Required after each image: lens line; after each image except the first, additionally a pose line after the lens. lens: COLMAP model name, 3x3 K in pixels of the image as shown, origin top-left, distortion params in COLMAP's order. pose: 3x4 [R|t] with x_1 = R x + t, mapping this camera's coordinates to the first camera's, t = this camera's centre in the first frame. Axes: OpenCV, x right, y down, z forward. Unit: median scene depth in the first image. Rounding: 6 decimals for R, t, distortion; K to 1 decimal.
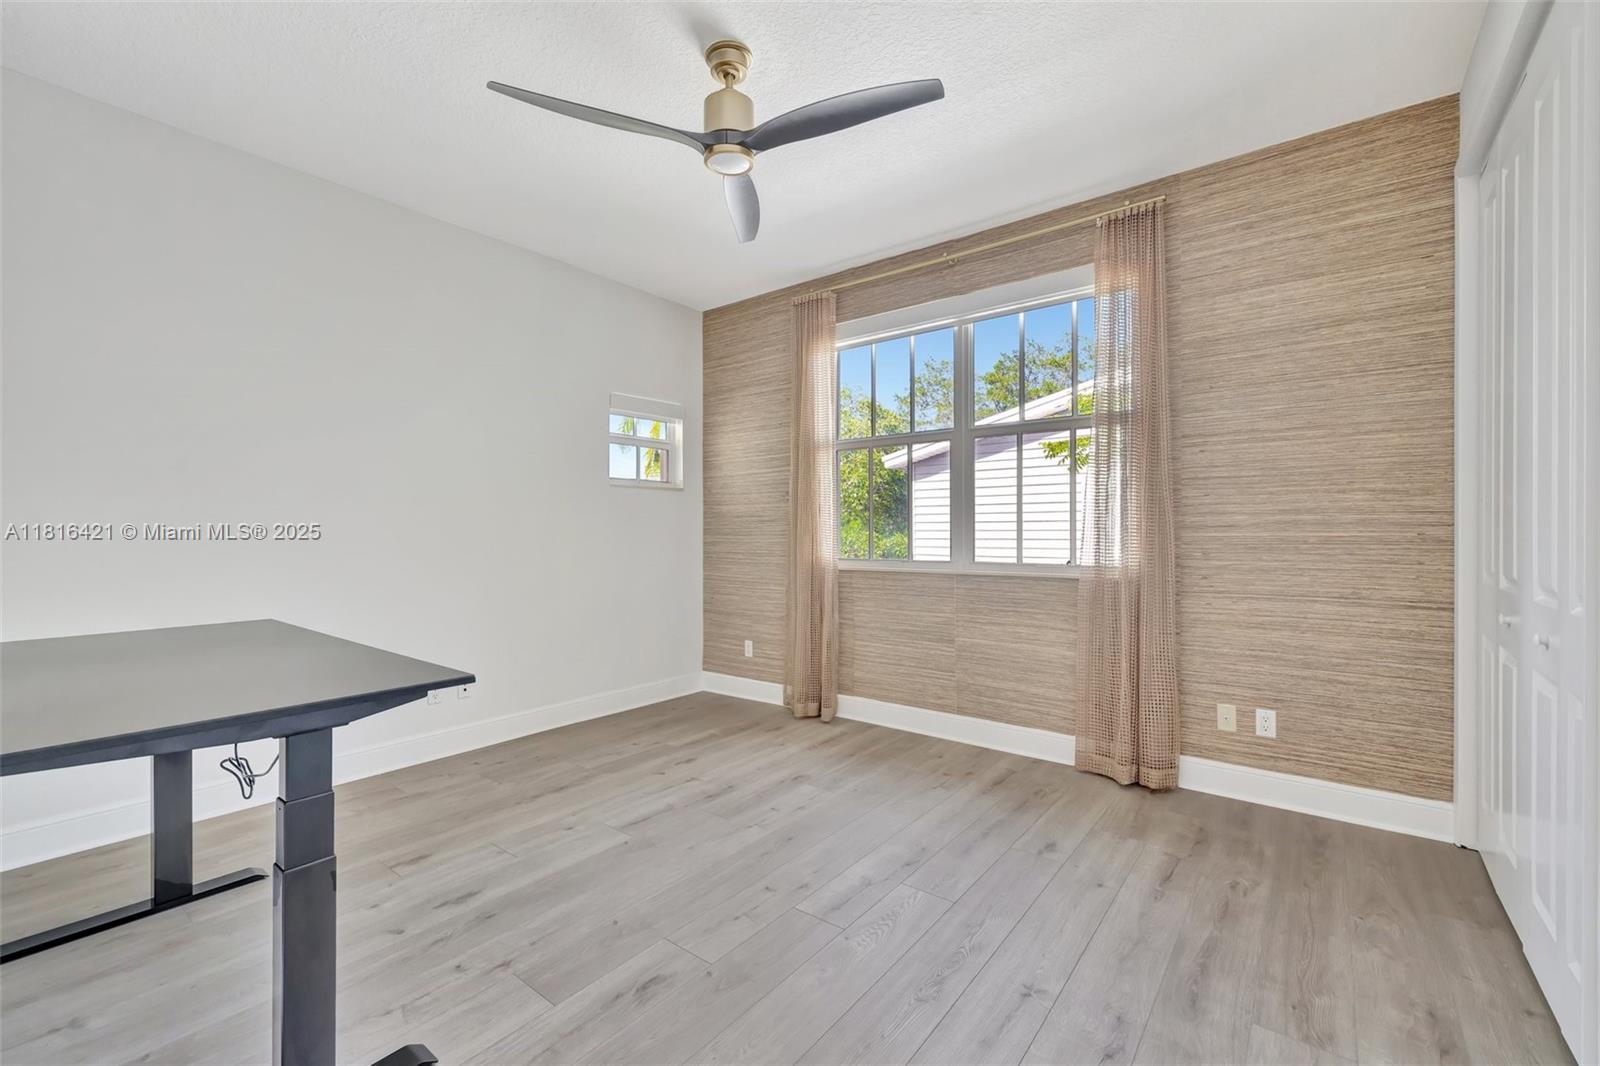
lens RADIAL K [[724.0, 0, 821.9], [0, 724.0, 531.8], [0, 0, 1]] dist [-0.000845, -0.000090]
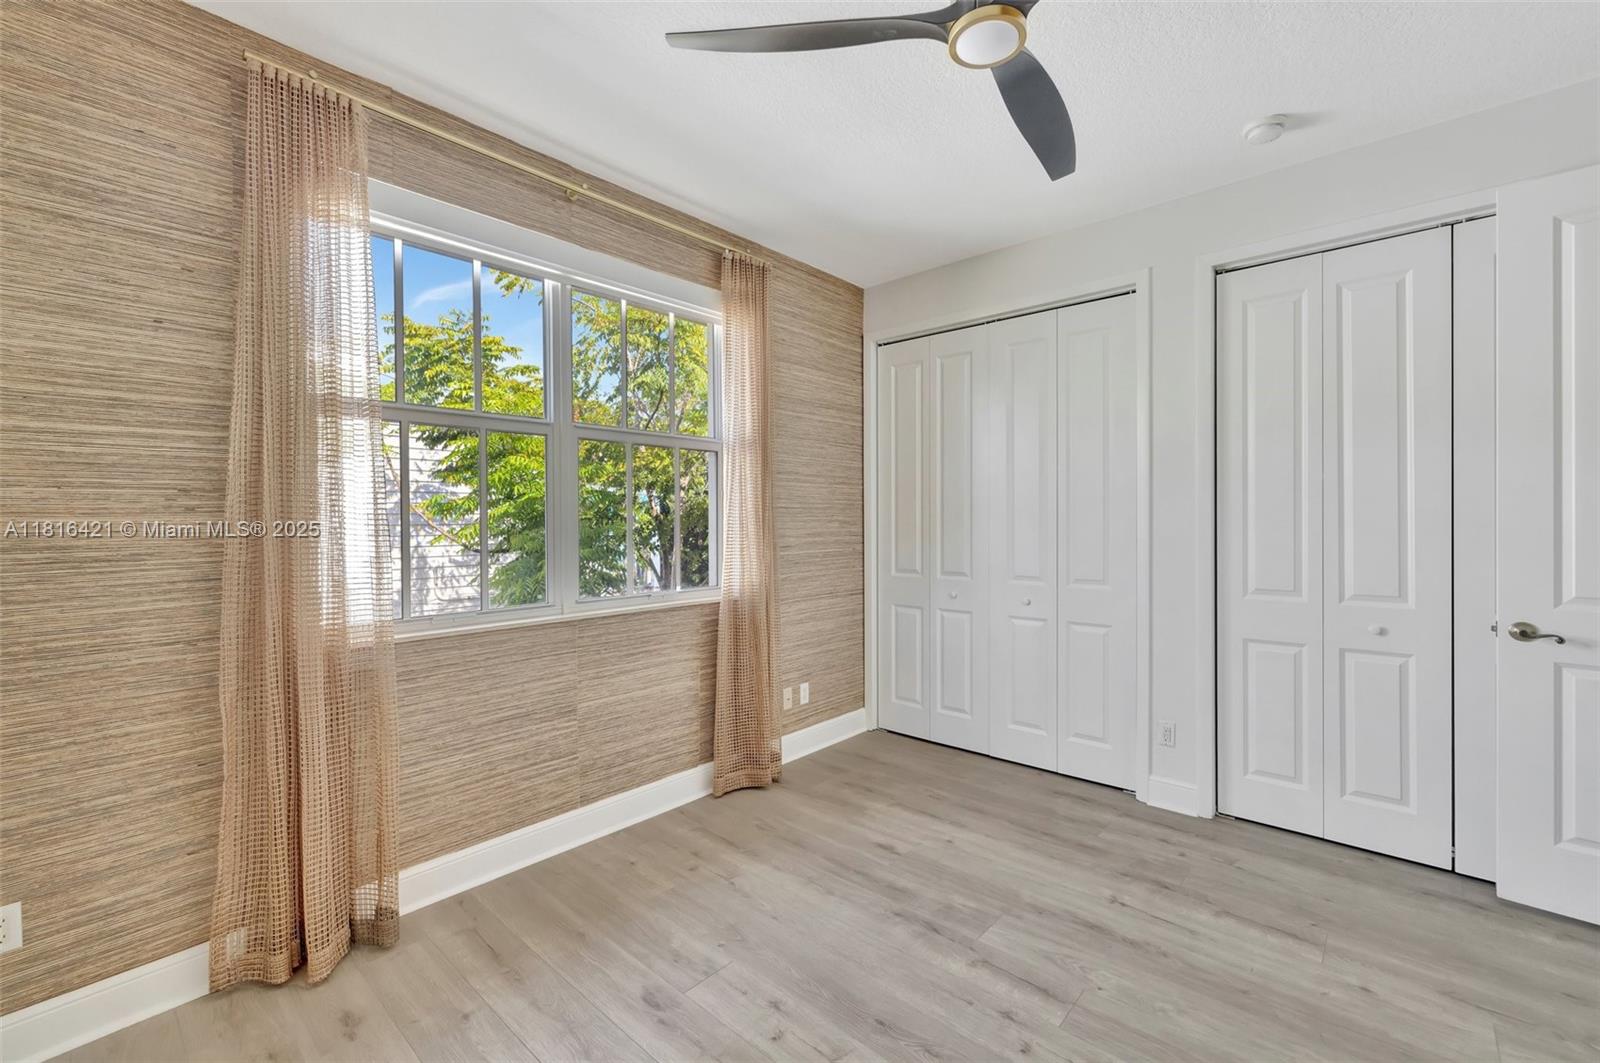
lens RADIAL K [[632.7, 0, 863.1], [0, 632.7, 527.0], [0, 0, 1]] dist [0.000917, 0.000180]
pose [[0.061998, -0.002444, 0.998073, -0.502440], [0.002687, 0.999994, 0.002282, -0.041809], [-0.998073, 0.002540, 0.062004, 0.752828]]
